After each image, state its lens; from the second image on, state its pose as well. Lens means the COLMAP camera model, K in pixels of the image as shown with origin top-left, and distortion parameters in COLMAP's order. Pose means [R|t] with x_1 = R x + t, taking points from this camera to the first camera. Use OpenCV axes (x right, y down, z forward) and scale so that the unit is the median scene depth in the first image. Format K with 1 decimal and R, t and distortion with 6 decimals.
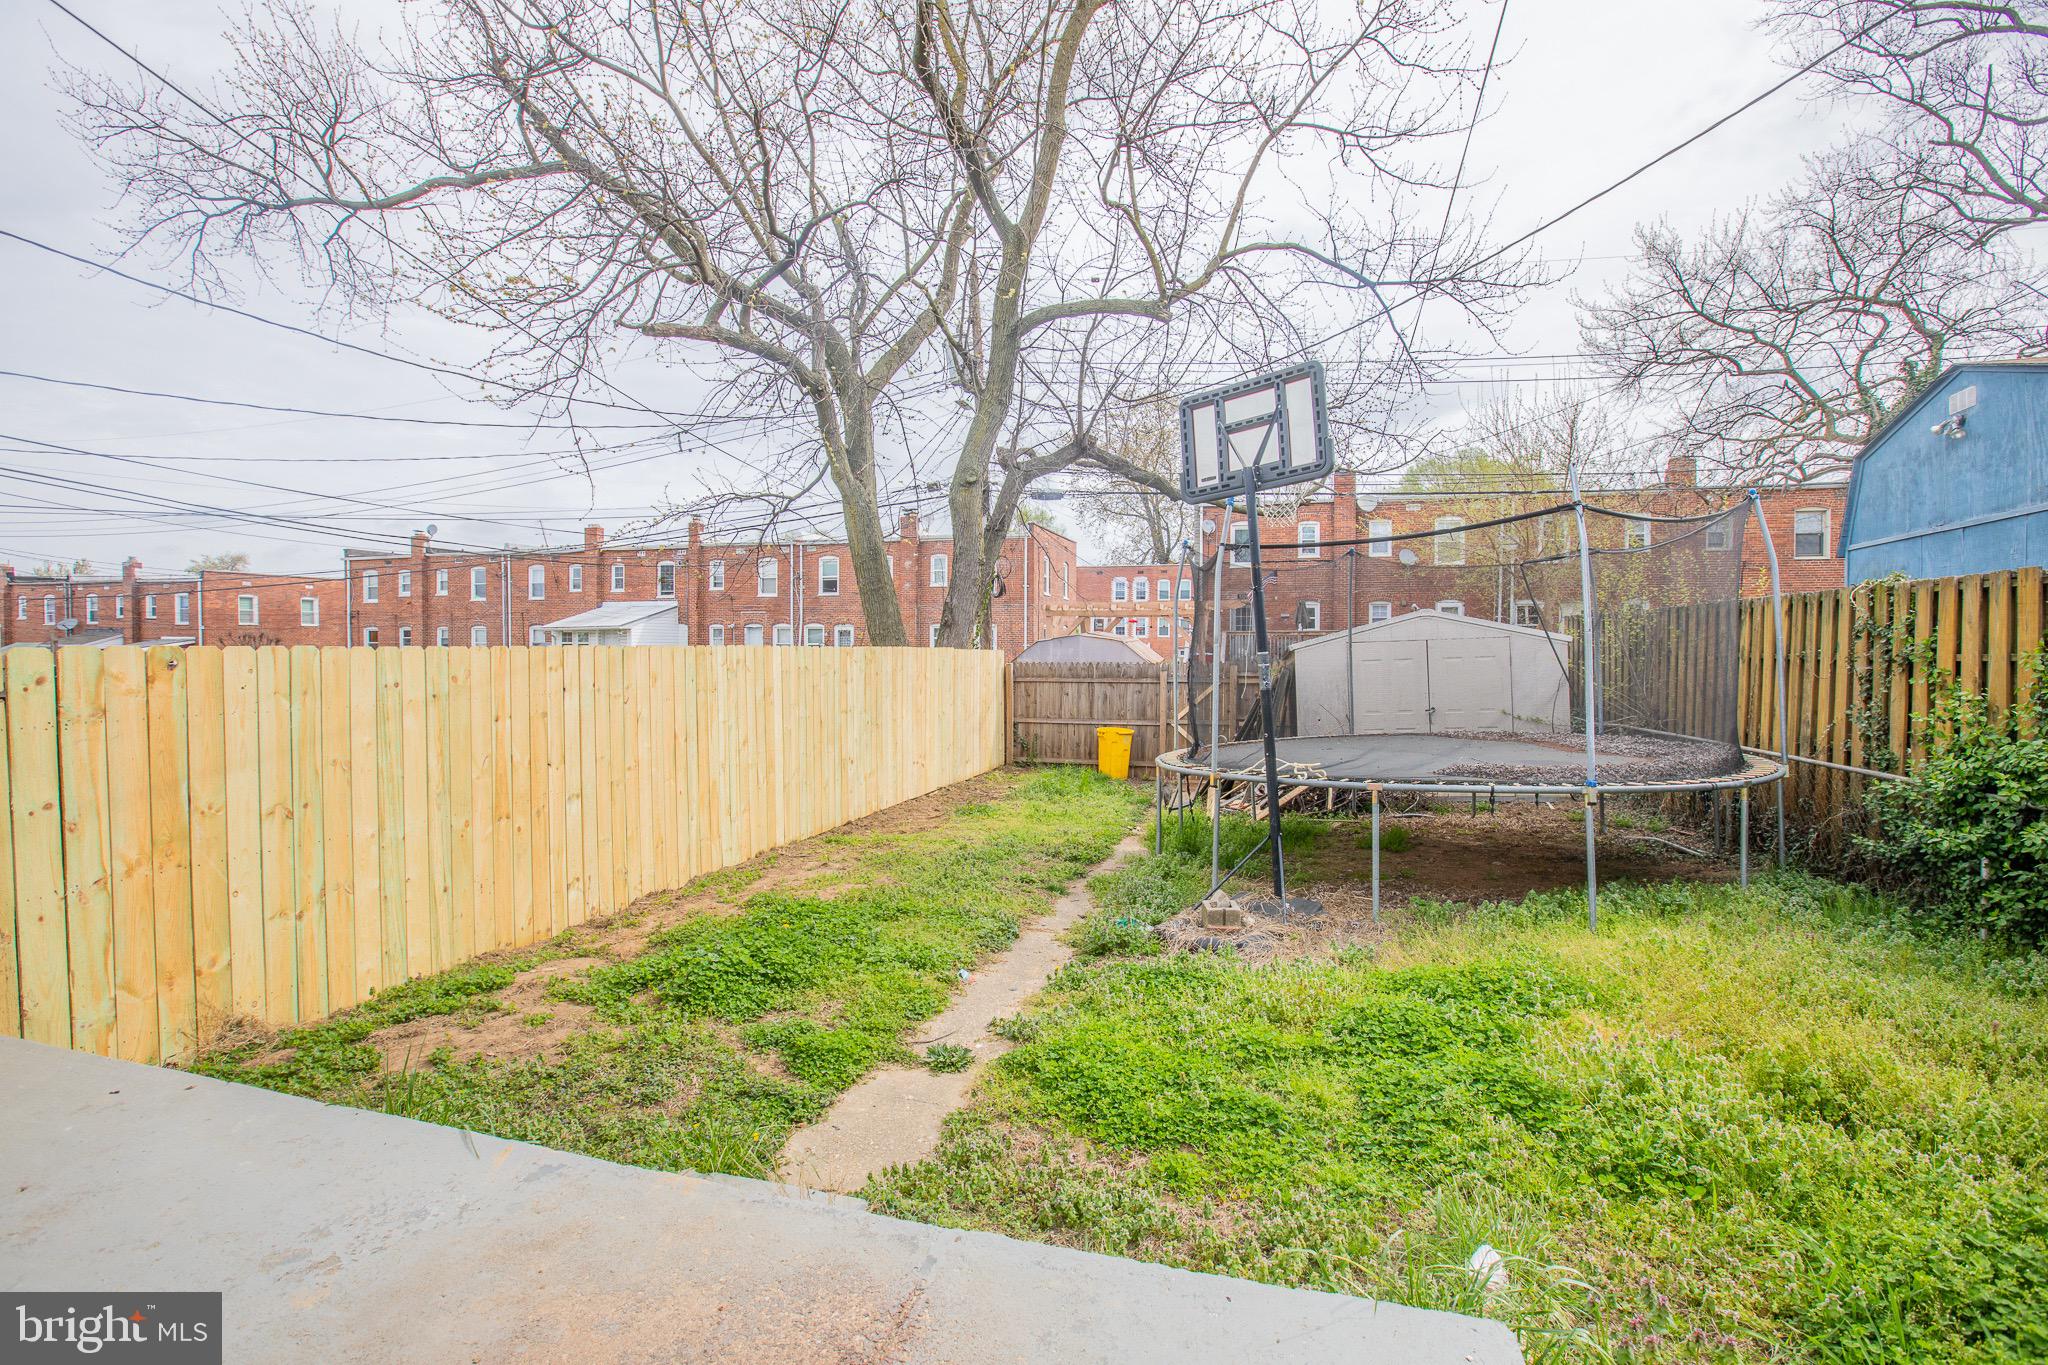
lens RADIAL K [[966.9, 0, 1039.2], [0, 966.9, 672.4], [0, 0, 1]] dist [-0.050195, 0.018500]
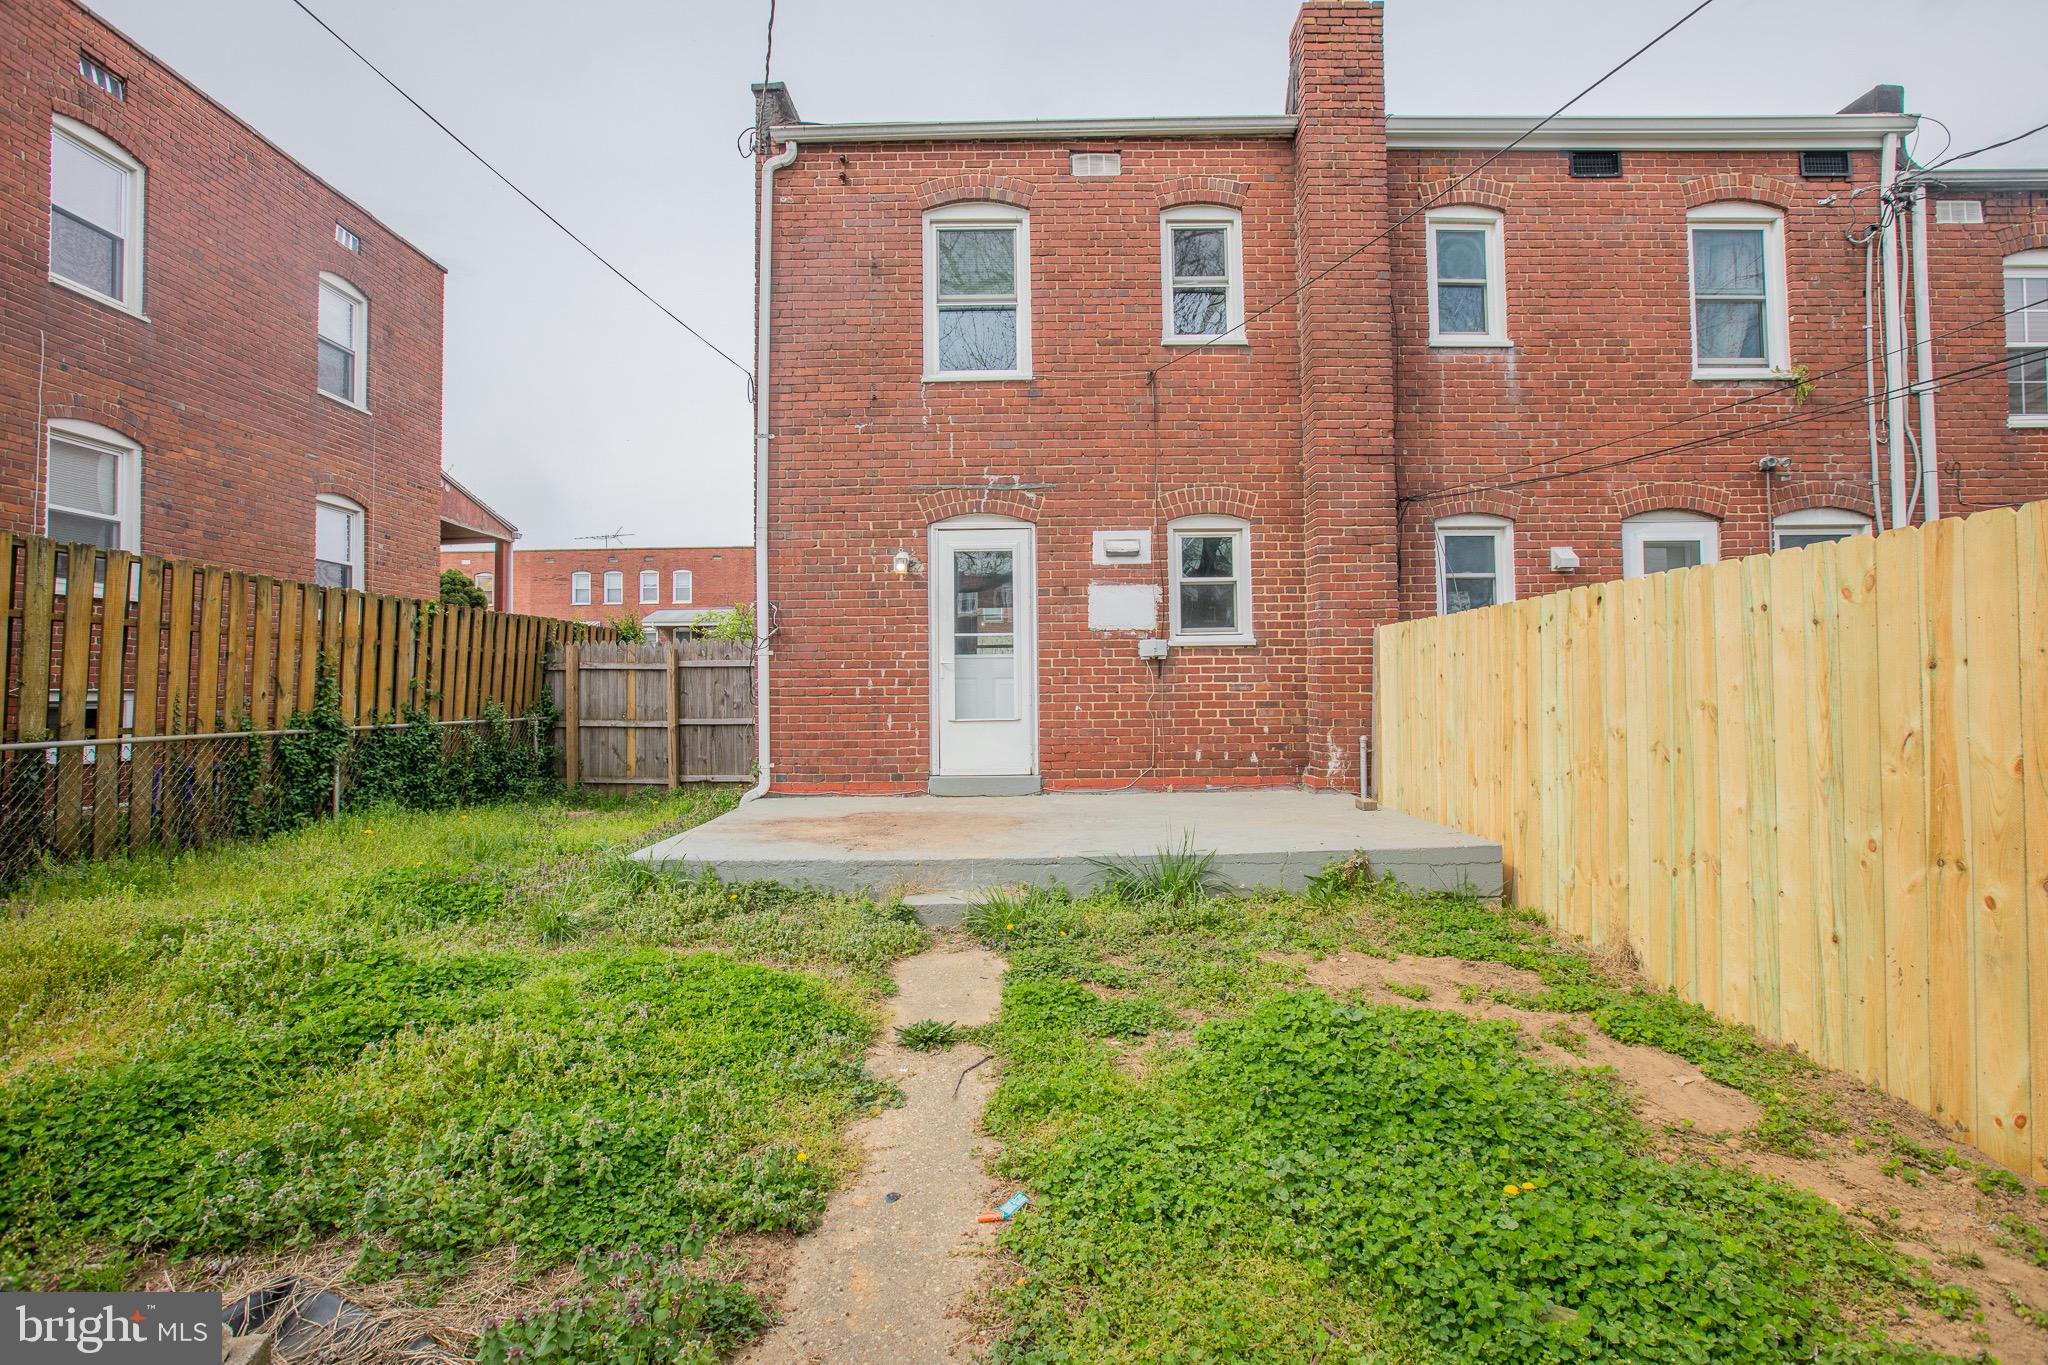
lens RADIAL K [[966.9, 0, 1033.4], [0, 966.9, 669.4], [0, 0, 1]] dist [-0.050195, 0.018500]
pose [[-0.962845, 0.003501, -0.270031, 0.040948], [0.001171, 0.999961, 0.008792, 0.062184], [0.270051, 0.008149, -0.962811, 1.810136]]
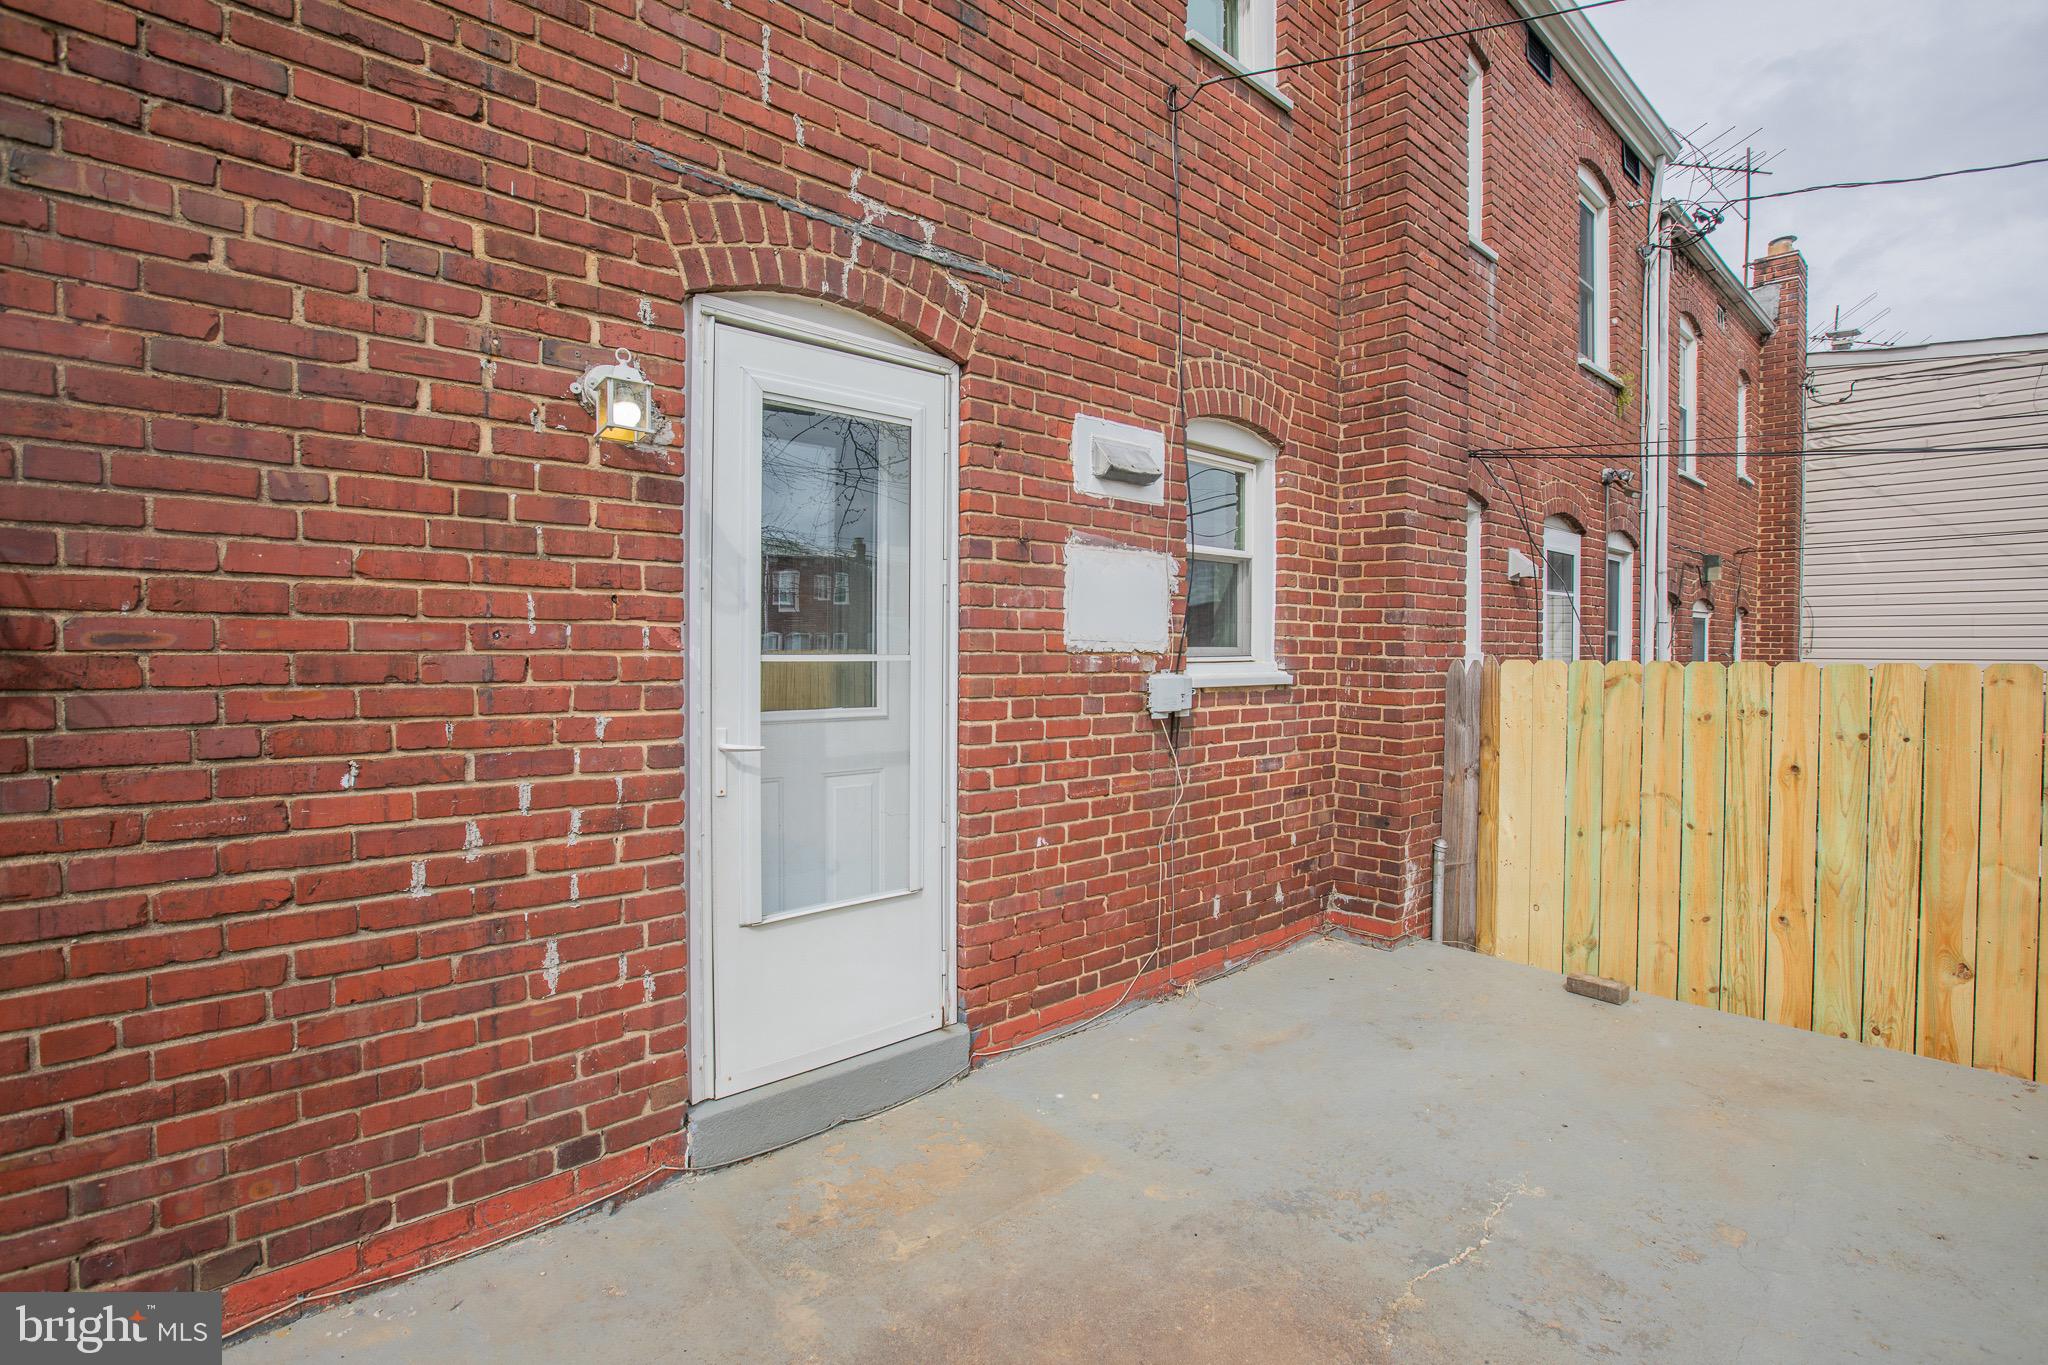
lens RADIAL K [[966.9, 0, 1033.0], [0, 966.9, 670.5], [0, 0, 1]] dist [-0.050195, 0.018500]
pose [[-0.520706, 0.012452, -0.853645, 0.108444], [-0.033747, 0.998812, 0.035155, -0.009124], [0.853069, 0.047114, -0.519667, 0.392032]]
